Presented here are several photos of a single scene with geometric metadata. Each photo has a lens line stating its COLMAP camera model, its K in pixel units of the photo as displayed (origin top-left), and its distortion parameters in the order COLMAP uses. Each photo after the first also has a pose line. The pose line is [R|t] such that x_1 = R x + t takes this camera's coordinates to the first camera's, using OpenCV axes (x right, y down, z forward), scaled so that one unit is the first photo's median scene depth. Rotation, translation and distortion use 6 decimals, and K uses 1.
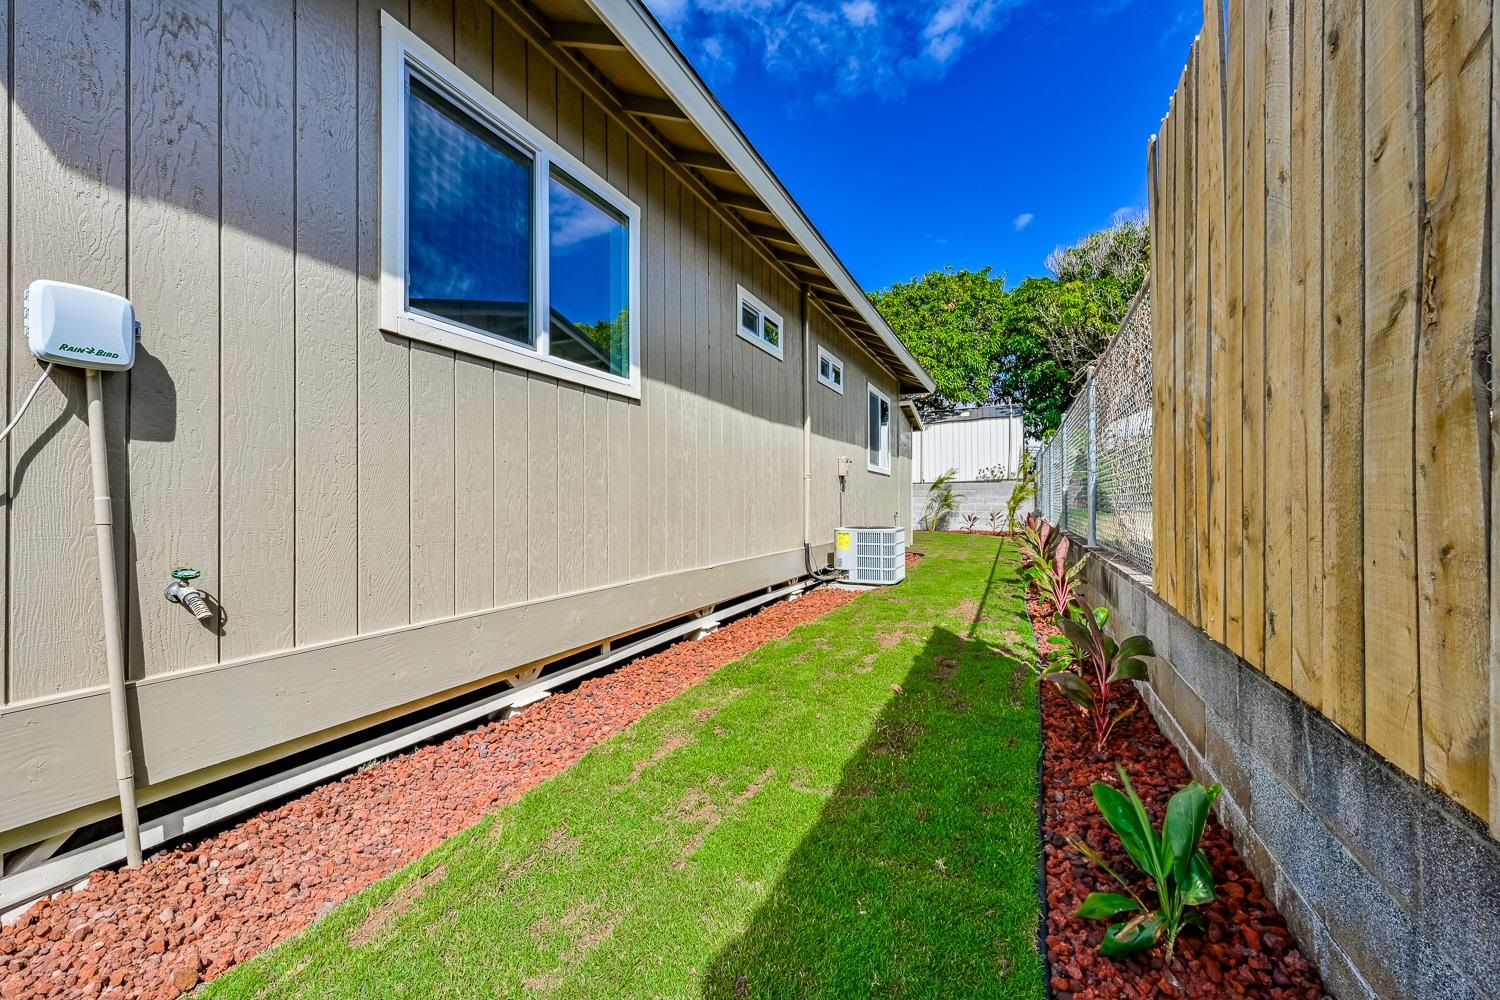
lens RADIAL K [[605.7, 0, 748.6], [0, 605.7, 495.3], [0, 0, 1]] dist [0.001676, 0.000426]
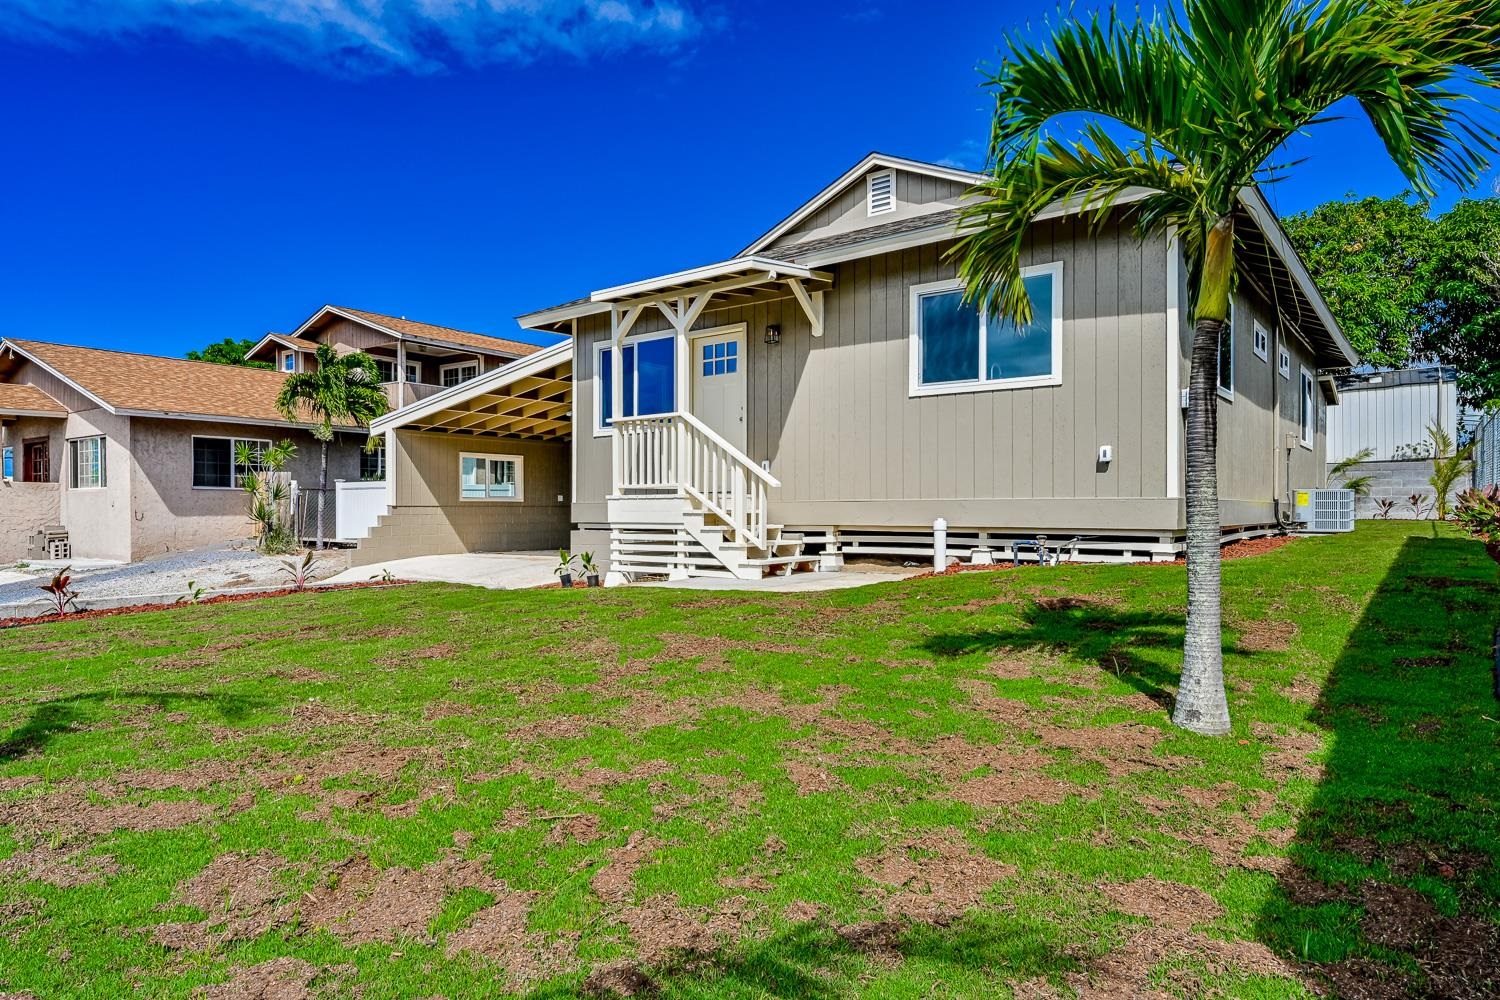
lens RADIAL K [[898.9, 0, 751.1], [0, 898.9, 513.2], [0, 0, 1]] dist [0.000178, 0.001954]
pose [[0.973552, 0.005025, -0.228410, -0.200572], [-0.000628, 0.999813, 0.019319, 0.025739], [0.228464, -0.018664, 0.973373, -0.410290]]
